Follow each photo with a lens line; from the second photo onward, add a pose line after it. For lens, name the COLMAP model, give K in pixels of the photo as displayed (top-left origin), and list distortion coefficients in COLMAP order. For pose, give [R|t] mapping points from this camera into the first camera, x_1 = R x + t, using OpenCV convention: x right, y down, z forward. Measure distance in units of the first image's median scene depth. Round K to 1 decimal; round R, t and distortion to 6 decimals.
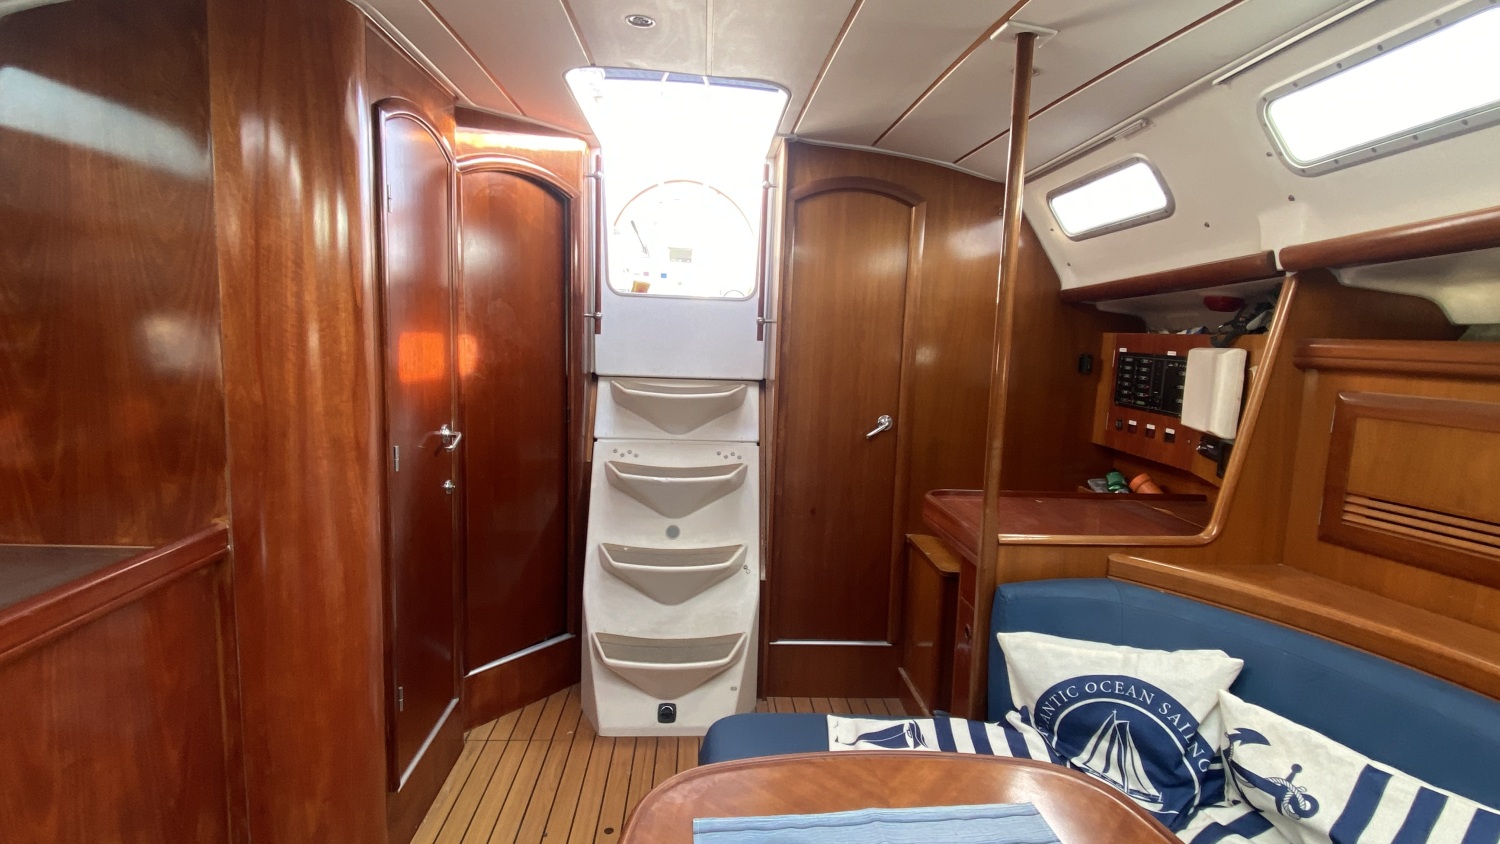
lens RADIAL K [[768.3, 0, 703.2], [0, 768.3, 419.5], [0, 0, 1]] dist [-0.001400, -0.011097]
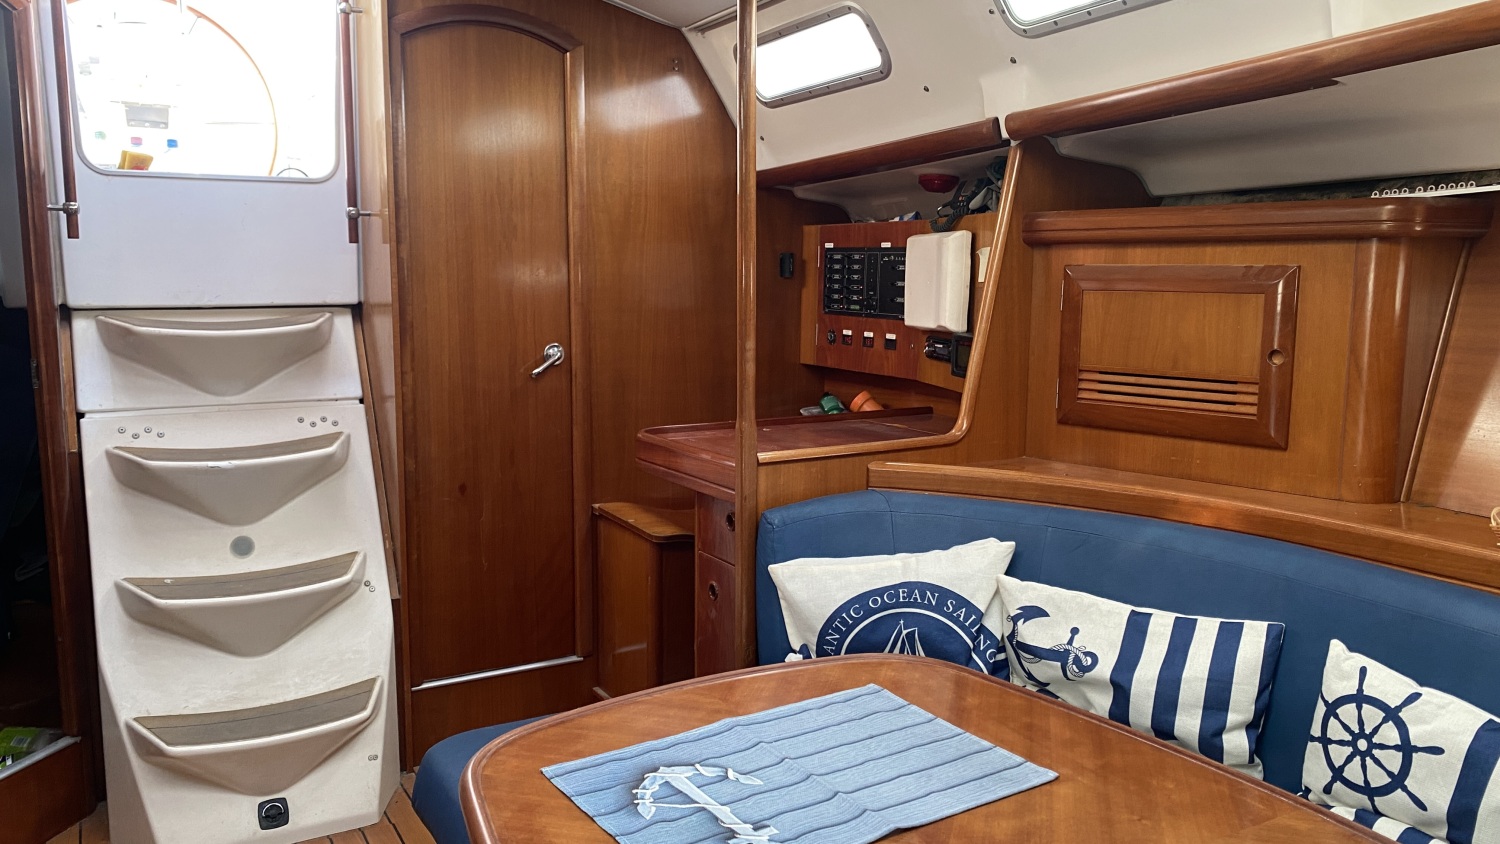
lens RADIAL K [[1226.7, 0, 714.6], [0, 1226.7, 420.3], [0, 0, 1]] dist [0.178383, -0.456500]
pose [[0.890038, -0.081921, 0.448466, -0.219483], [0.075586, 0.996624, 0.032044, 0.058178], [-0.449577, 0.005377, 0.893225, -0.155374]]
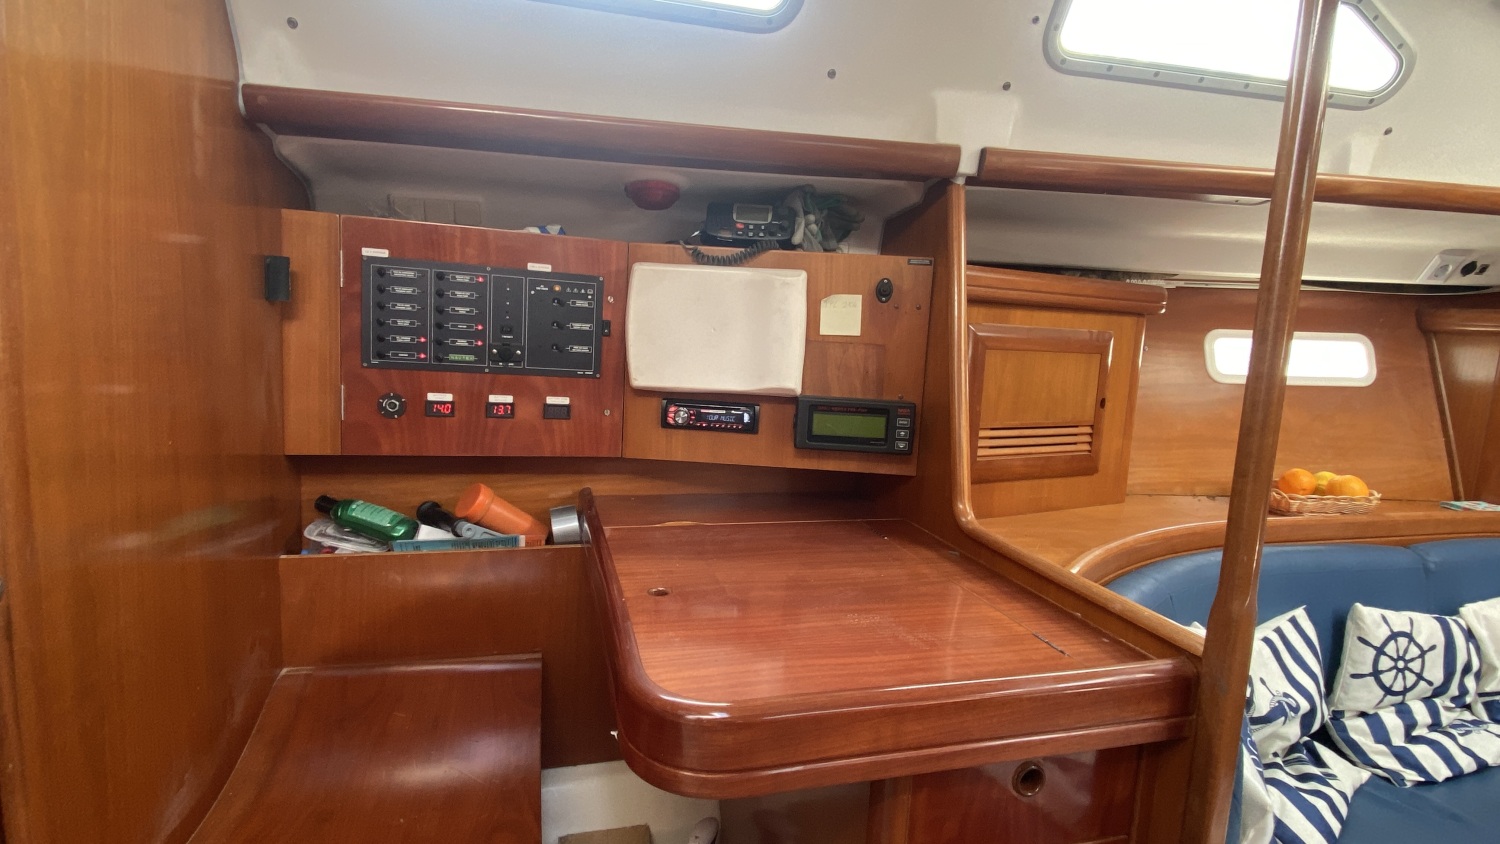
lens RADIAL K [[745.1, 0, 750.0], [0, 745.1, 422.0], [0, 0, 1]] dist [0.013518, -0.020815]
pose [[-0.265086, -0.168340, 0.949416, 0.024073], [0.051956, 0.980718, 0.188397, -0.082508], [-0.962824, 0.099270, -0.251228, 1.193255]]
